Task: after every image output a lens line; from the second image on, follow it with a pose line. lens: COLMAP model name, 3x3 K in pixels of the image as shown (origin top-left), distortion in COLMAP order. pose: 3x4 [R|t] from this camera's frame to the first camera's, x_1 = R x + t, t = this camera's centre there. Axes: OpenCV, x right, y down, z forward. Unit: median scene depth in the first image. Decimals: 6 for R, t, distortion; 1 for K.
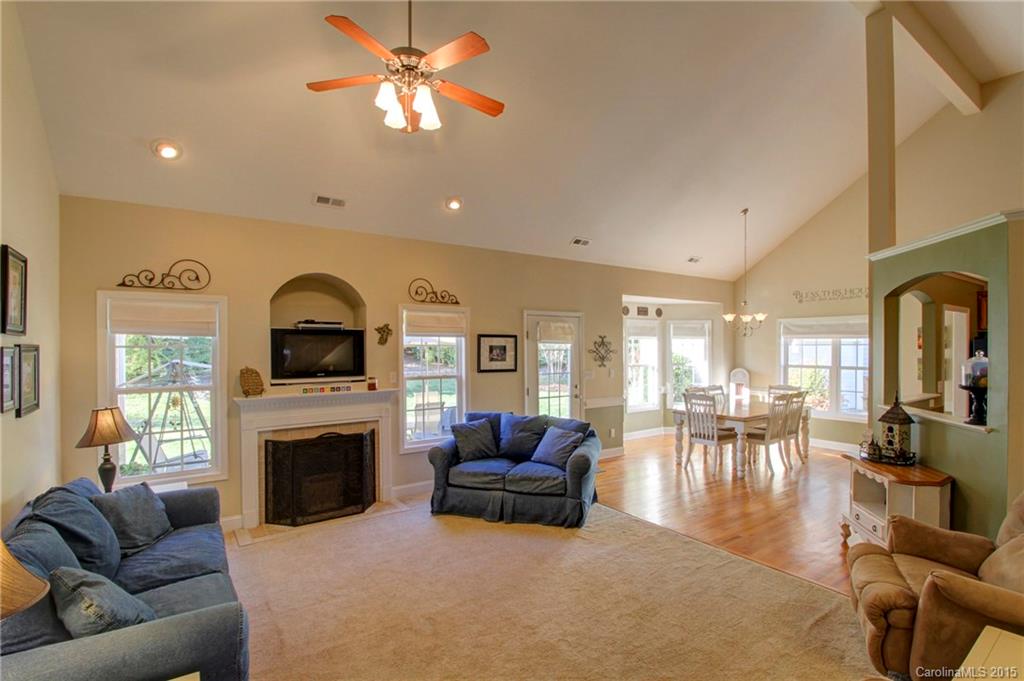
lens RADIAL K [[481.7, 0, 516.2], [0, 481.7, 353.0], [0, 0, 1]] dist [0.000801, -0.000147]
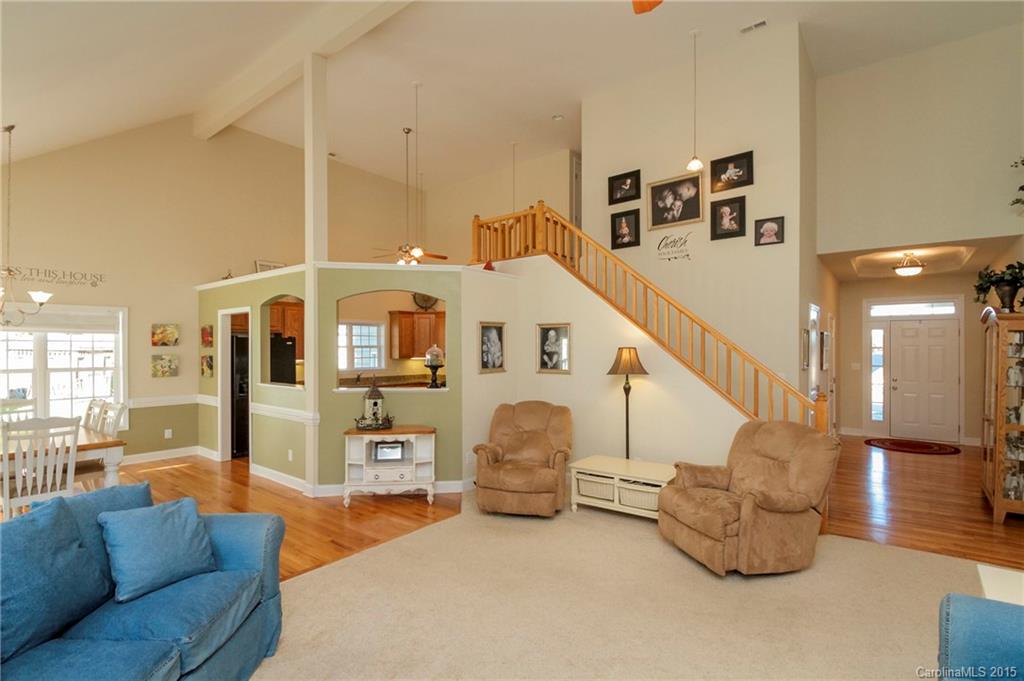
lens RADIAL K [[481.7, 0, 516.2], [0, 481.7, 353.0], [0, 0, 1]] dist [0.000801, -0.000147]
pose [[-0.297225, -0.005680, 0.954791, -0.333224], [0.014286, 0.999844, 0.010395, 0.006094], [-0.954701, 0.016730, -0.297097, 0.570741]]
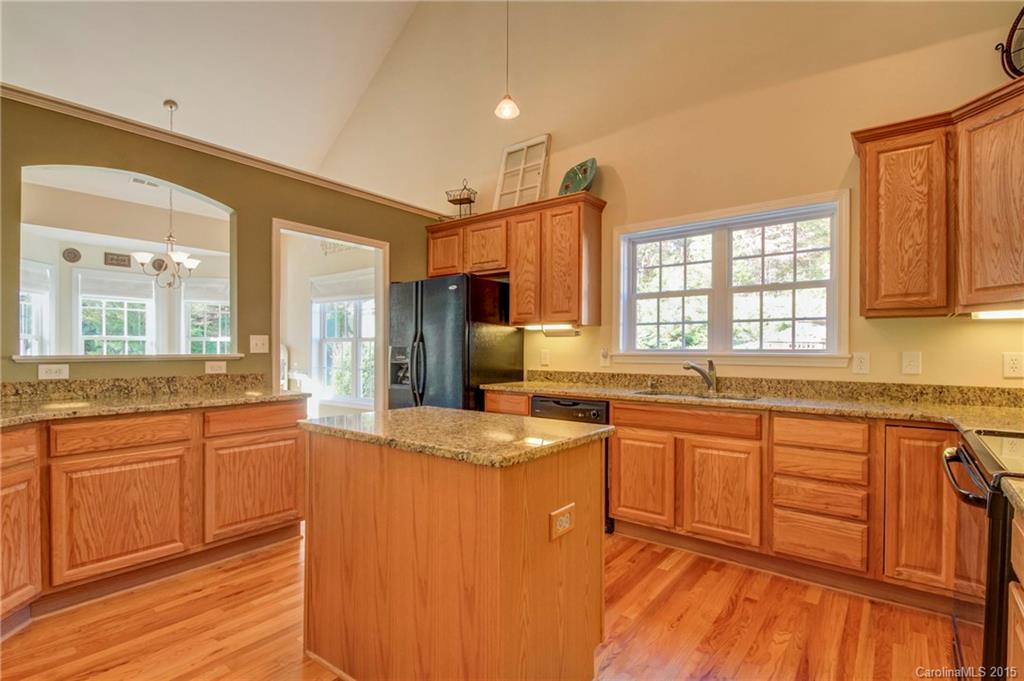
lens RADIAL K [[481.7, 0, 516.2], [0, 481.7, 353.0], [0, 0, 1]] dist [0.000801, -0.000147]
pose [[0.954536, 0.002292, 0.298087, 0.760117], [-0.001346, 0.999993, -0.003380, 0.061607], [-0.298093, 0.002825, 0.954533, 0.205630]]
